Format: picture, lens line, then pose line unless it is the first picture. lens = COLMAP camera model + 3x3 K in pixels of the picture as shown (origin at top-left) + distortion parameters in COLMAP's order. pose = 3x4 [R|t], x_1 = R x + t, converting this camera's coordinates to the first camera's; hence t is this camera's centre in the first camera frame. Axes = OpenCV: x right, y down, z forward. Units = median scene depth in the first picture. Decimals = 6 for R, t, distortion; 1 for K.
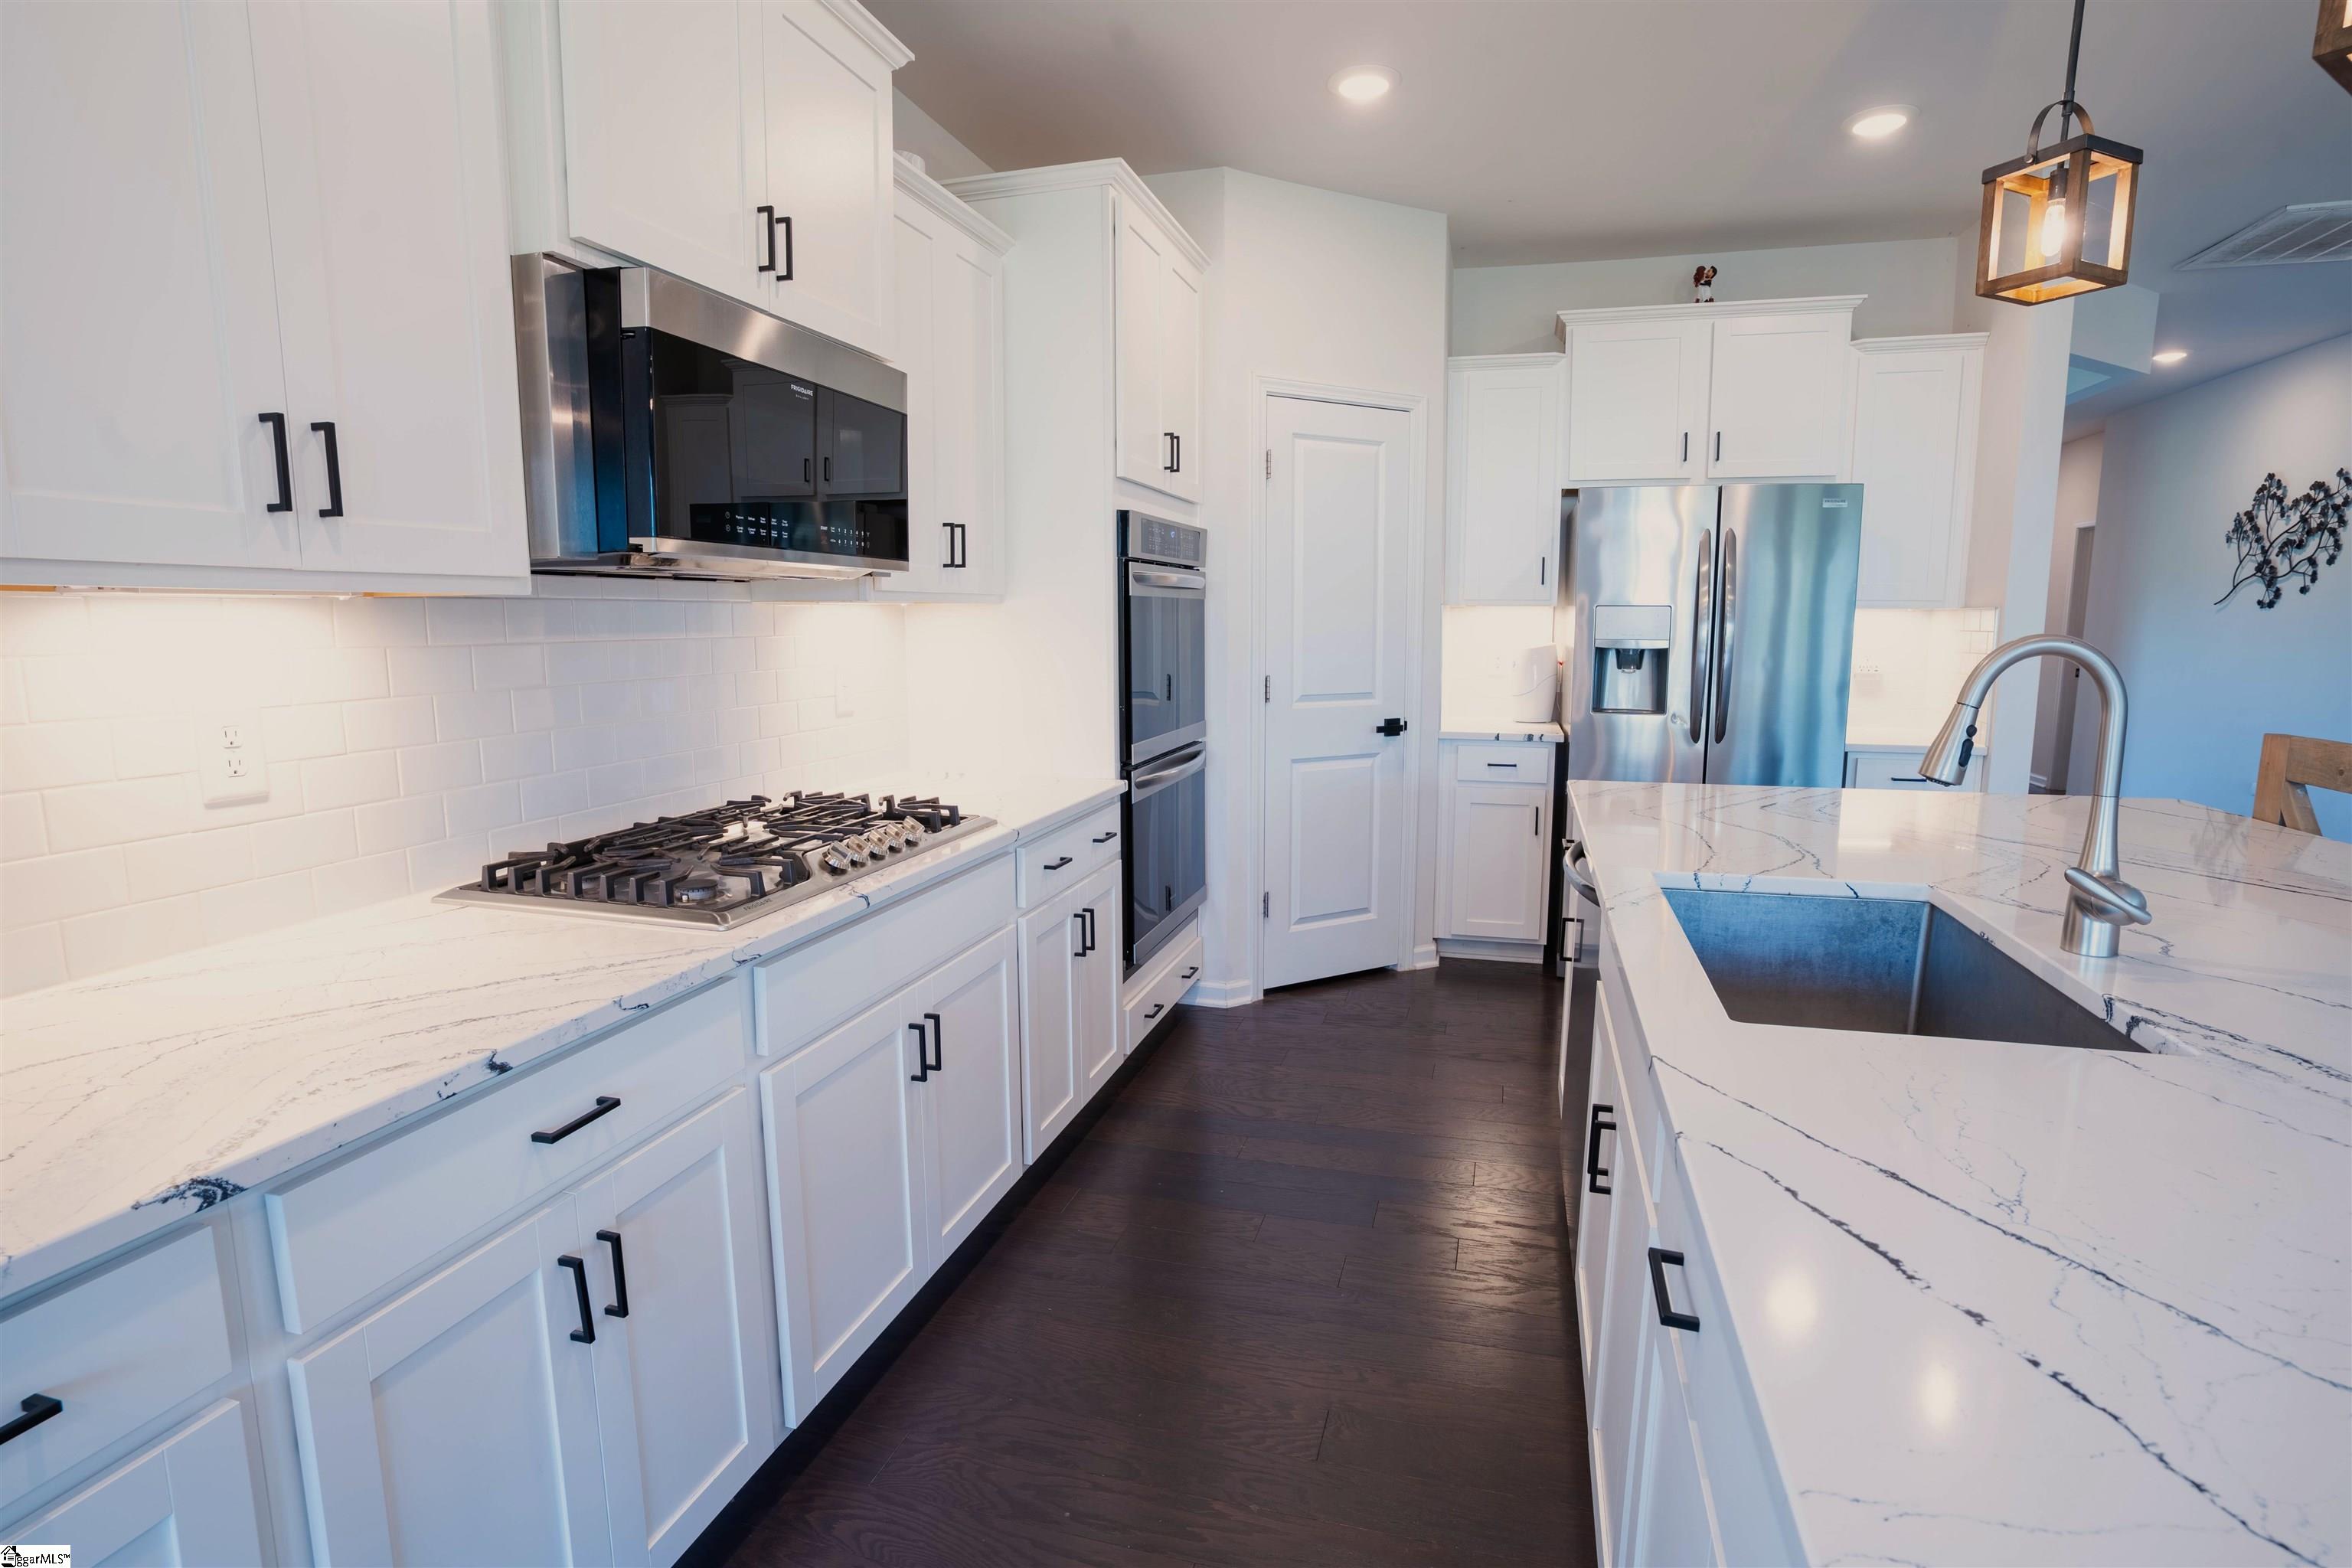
lens RADIAL K [[1172.5, 0, 1171.3], [0, 1172.5, 784.5], [0, 0, 1]] dist [-0.074234, 0.035880]
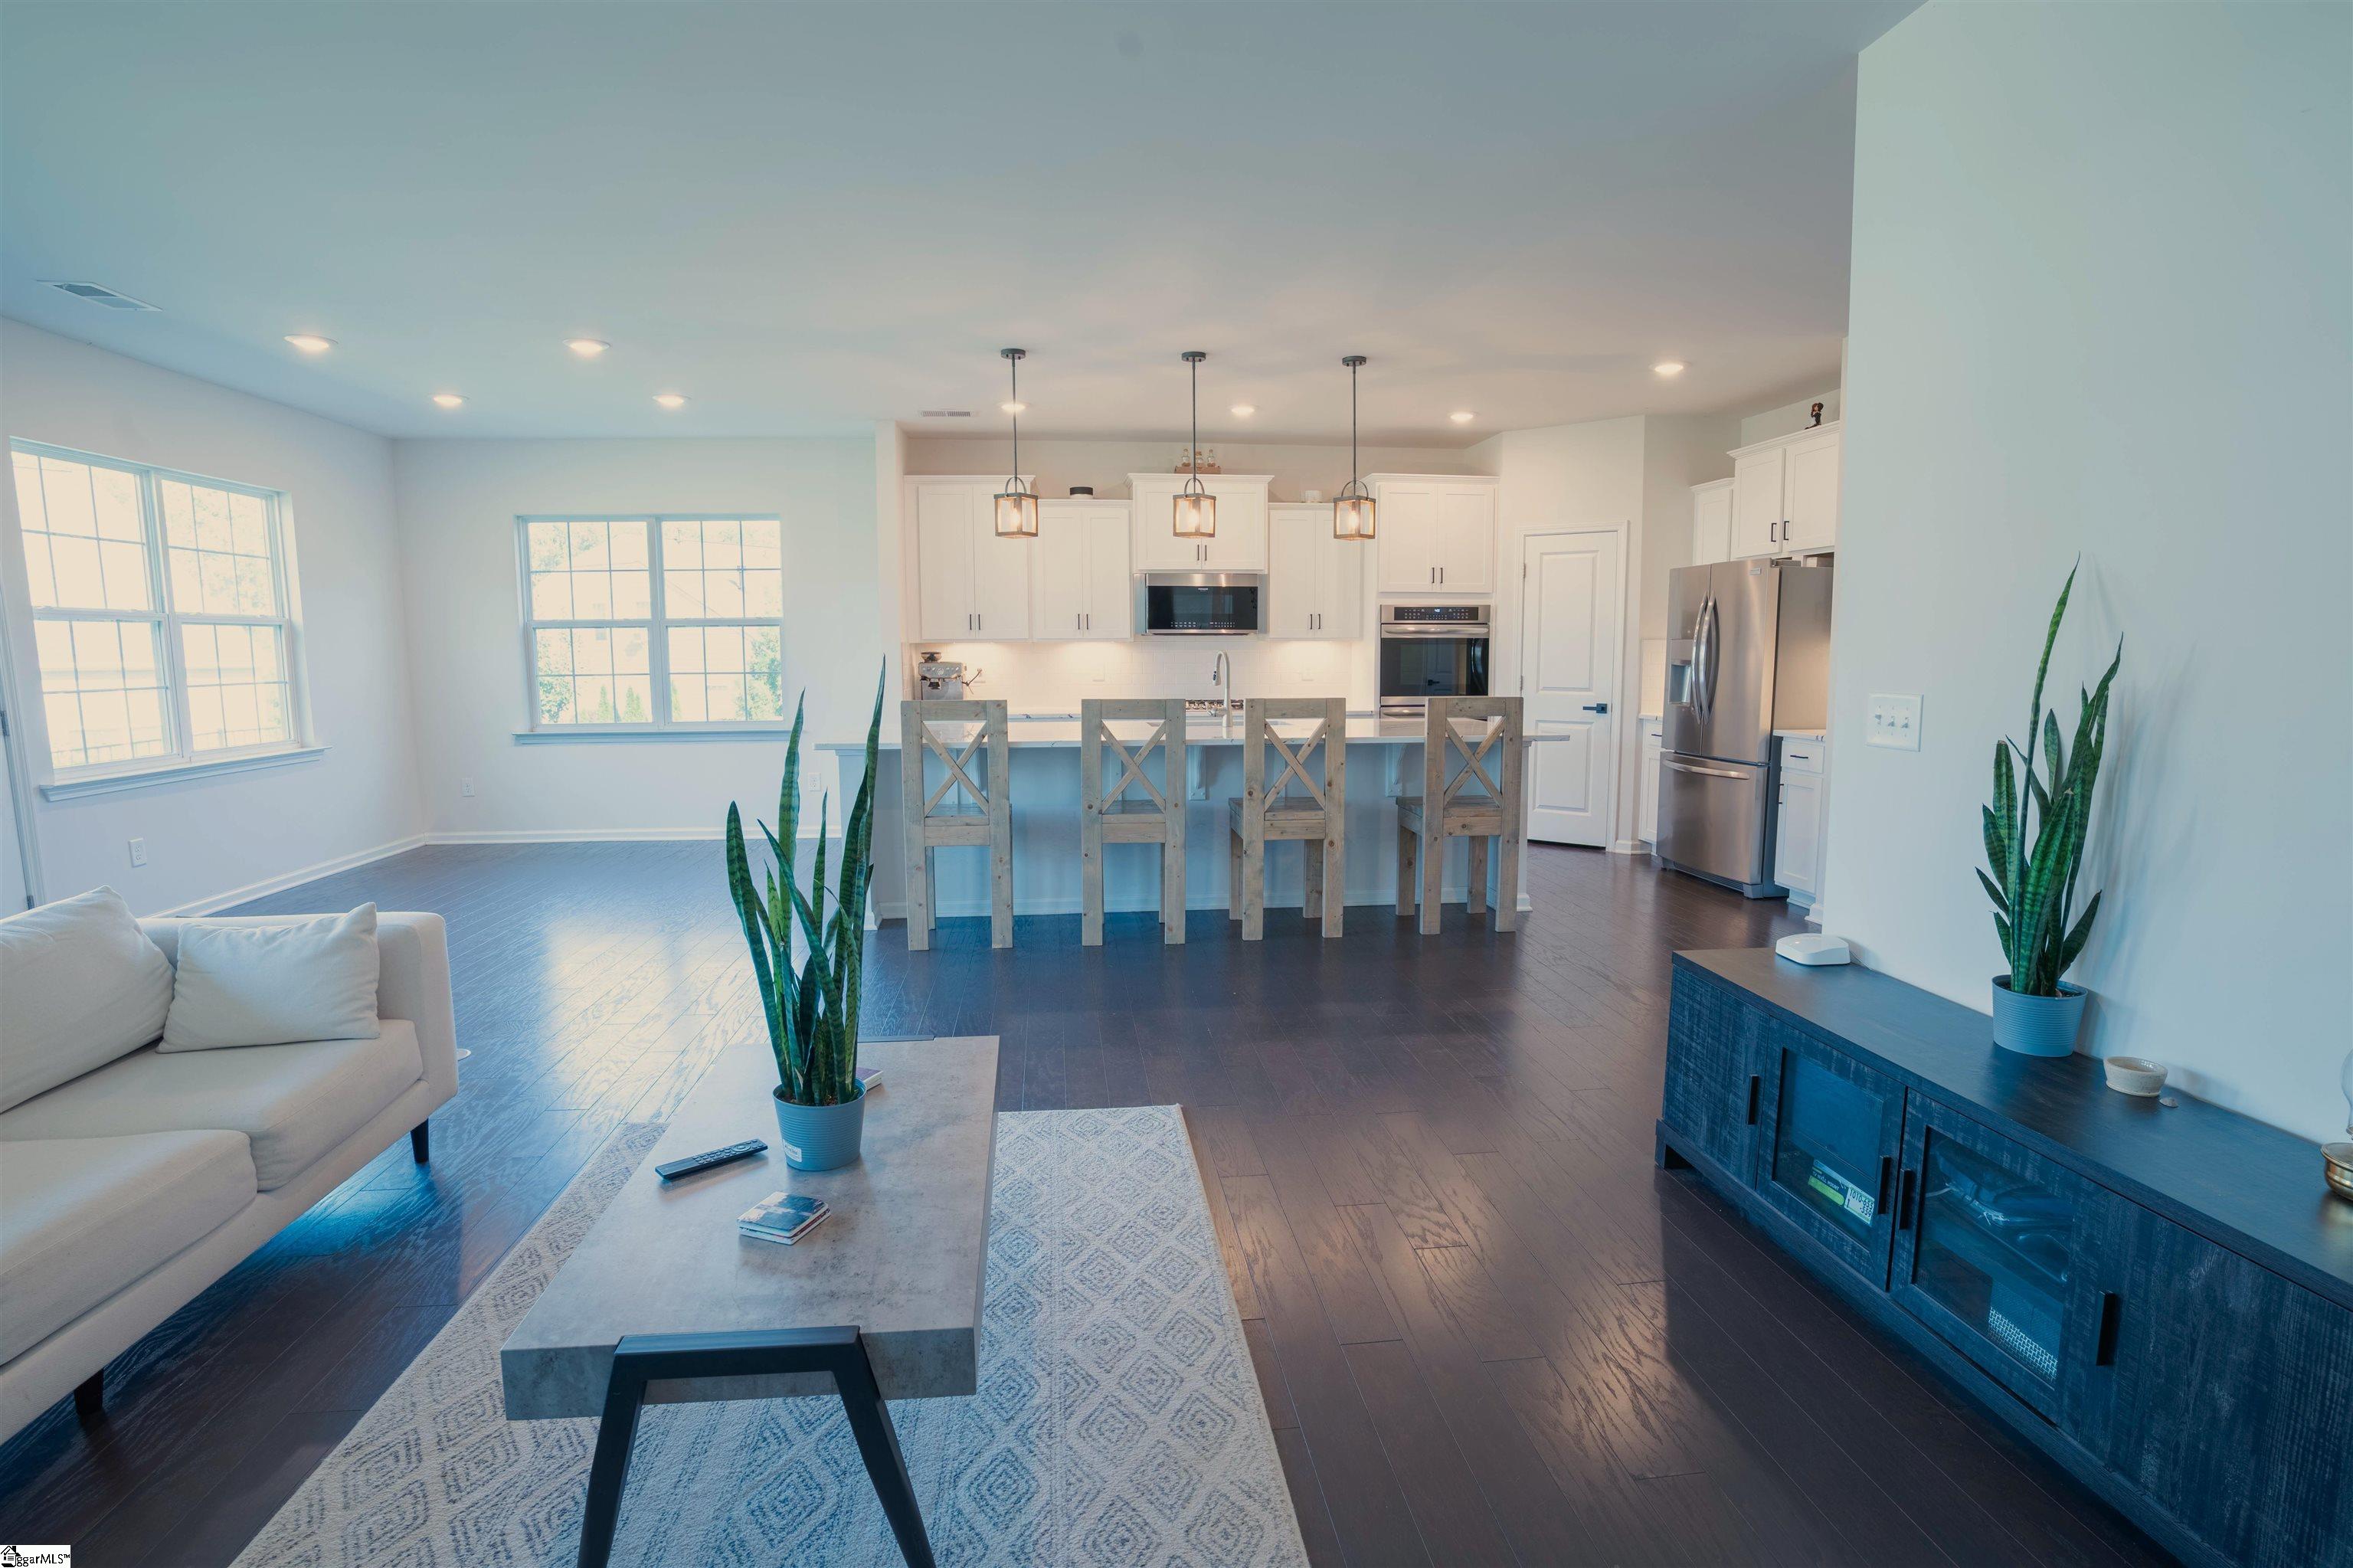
lens RADIAL K [[1156.7, 0, 1176.5], [0, 1156.7, 784.0], [0, 0, 1]] dist [-0.082819, 0.043697]
pose [[0.378602, 0.106252, -0.919441, 1.662604], [-0.126277, 0.990030, 0.062412, 0.040511], [0.916905, 0.092475, 0.388244, -0.275091]]
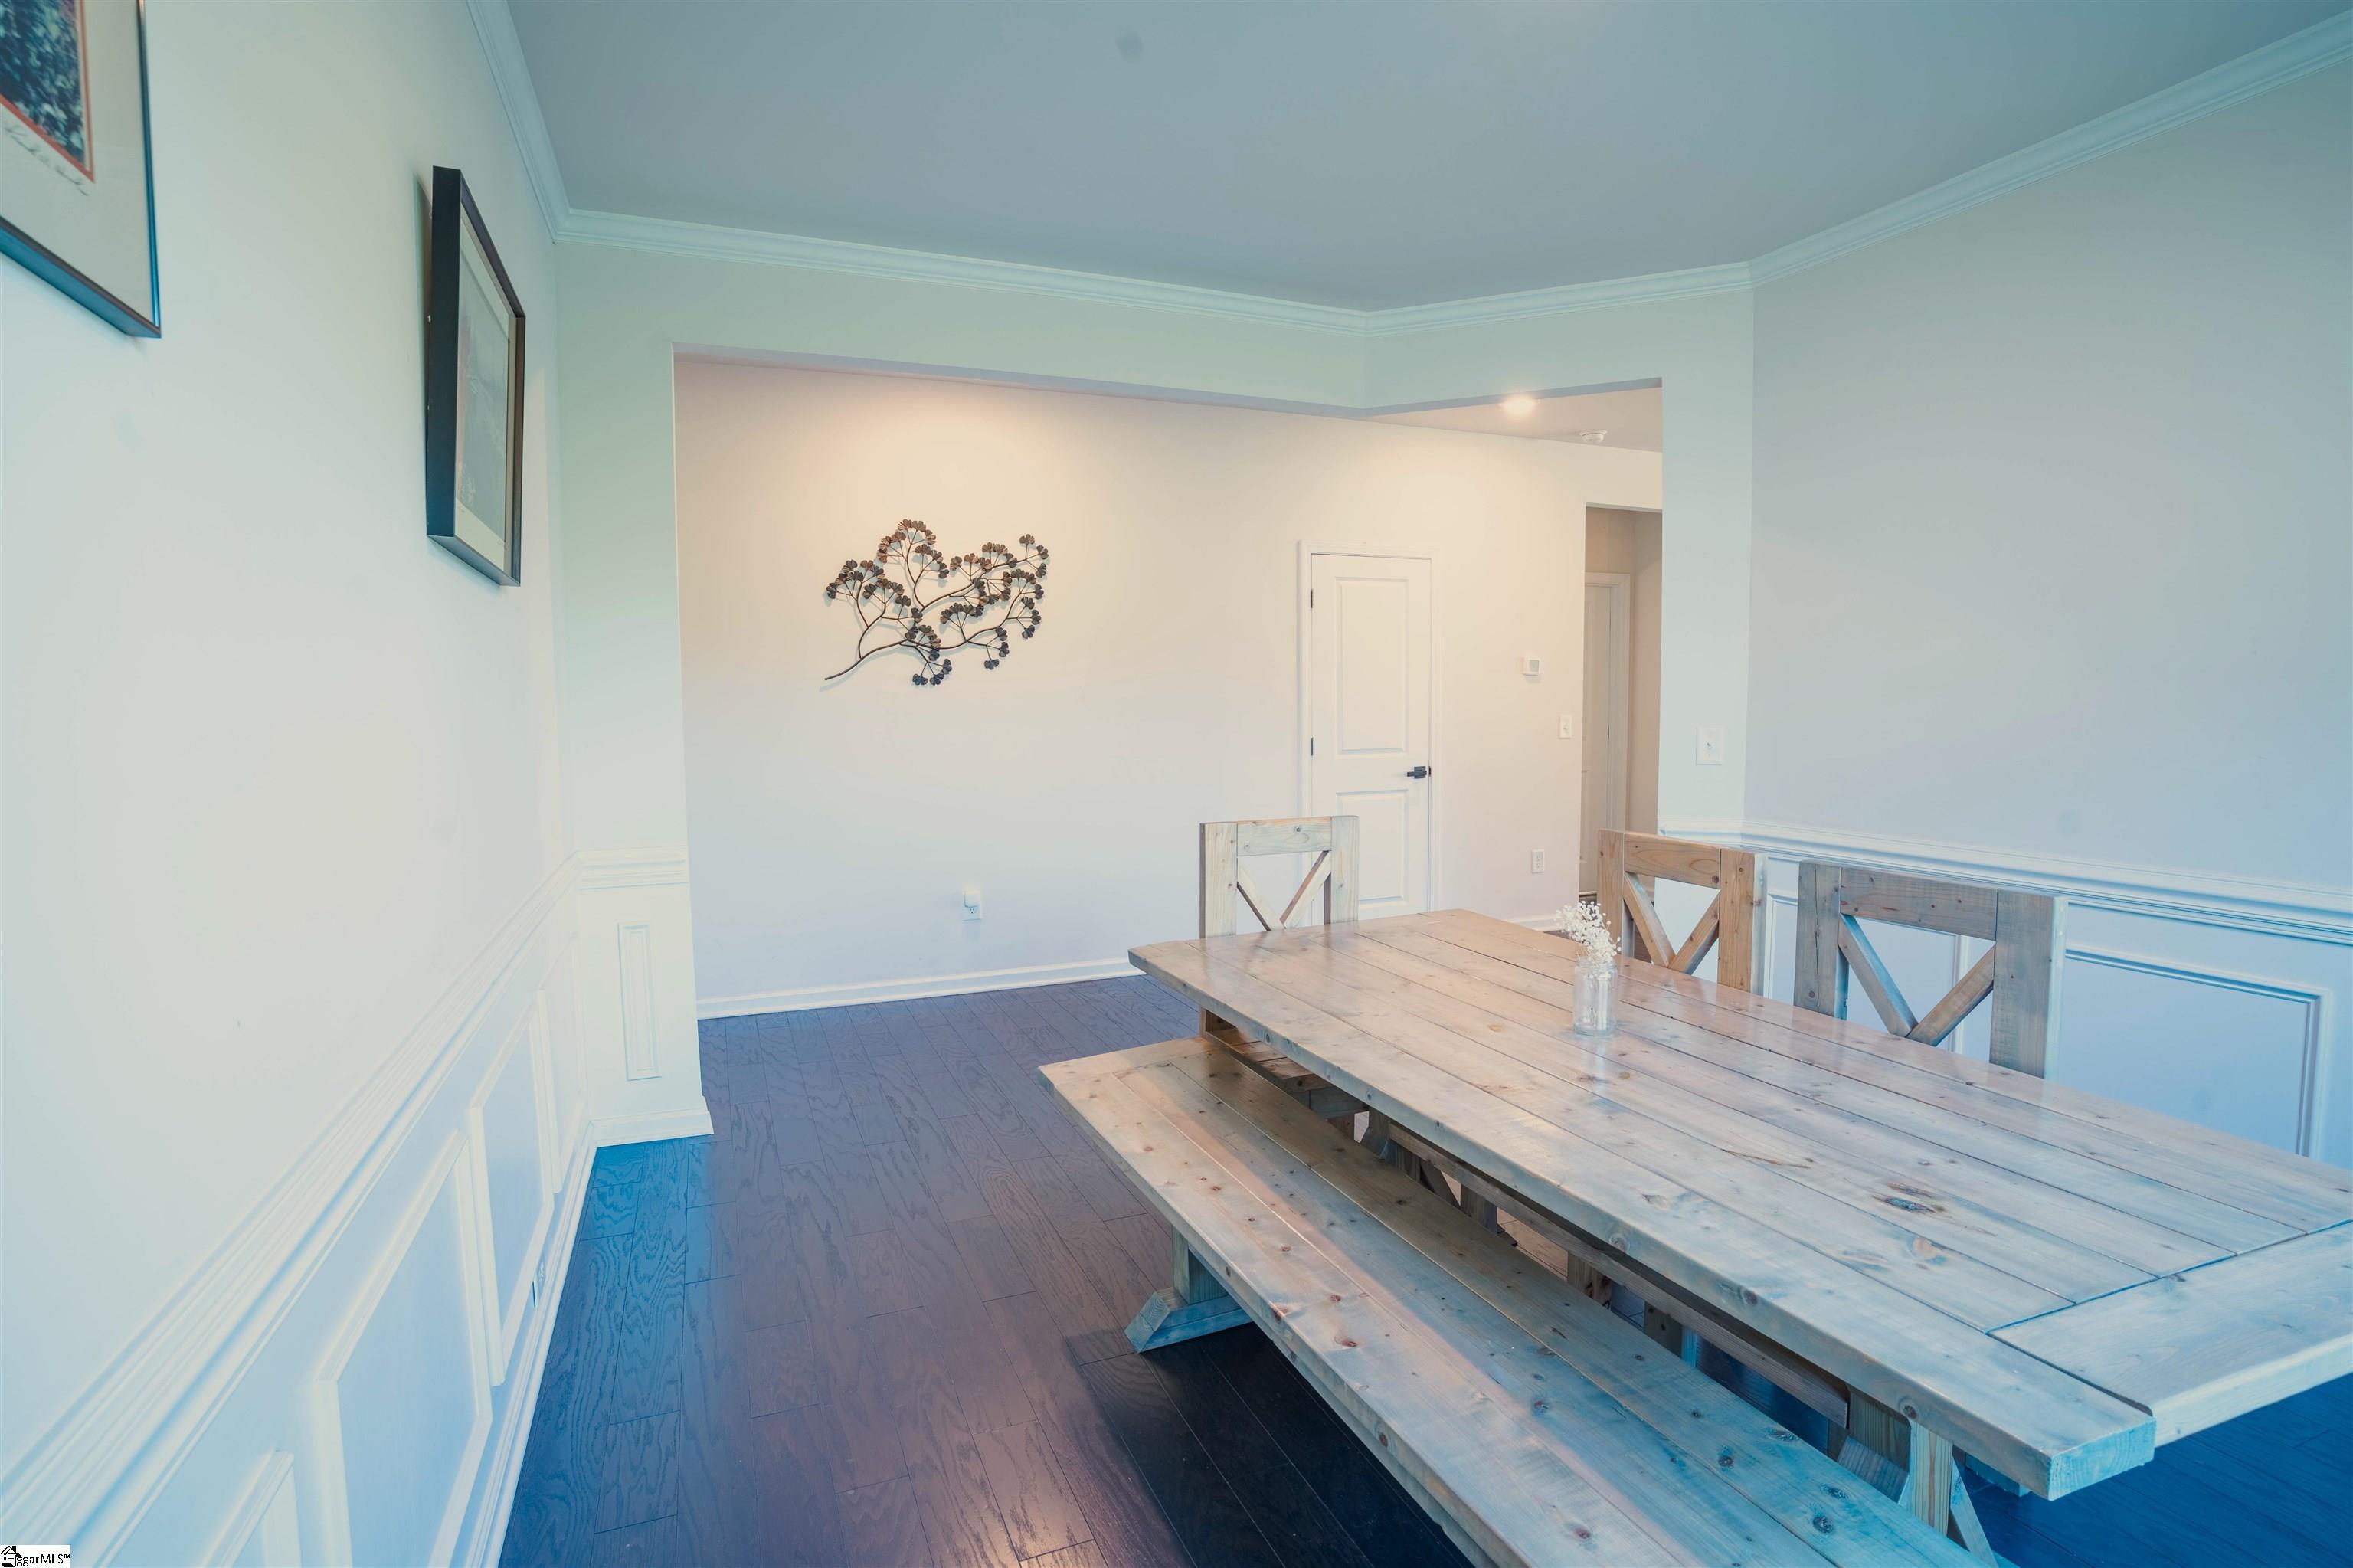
lens RADIAL K [[1173.0, 0, 1171.8], [0, 1173.0, 784.5], [0, 0, 1]] dist [-0.074234, 0.035880]
pose [[-0.616353, -0.051641, 0.785775, 0.297291], [0.121922, 0.979557, 0.160011, -0.310911], [-0.777974, 0.194427, -0.597457, 2.154268]]
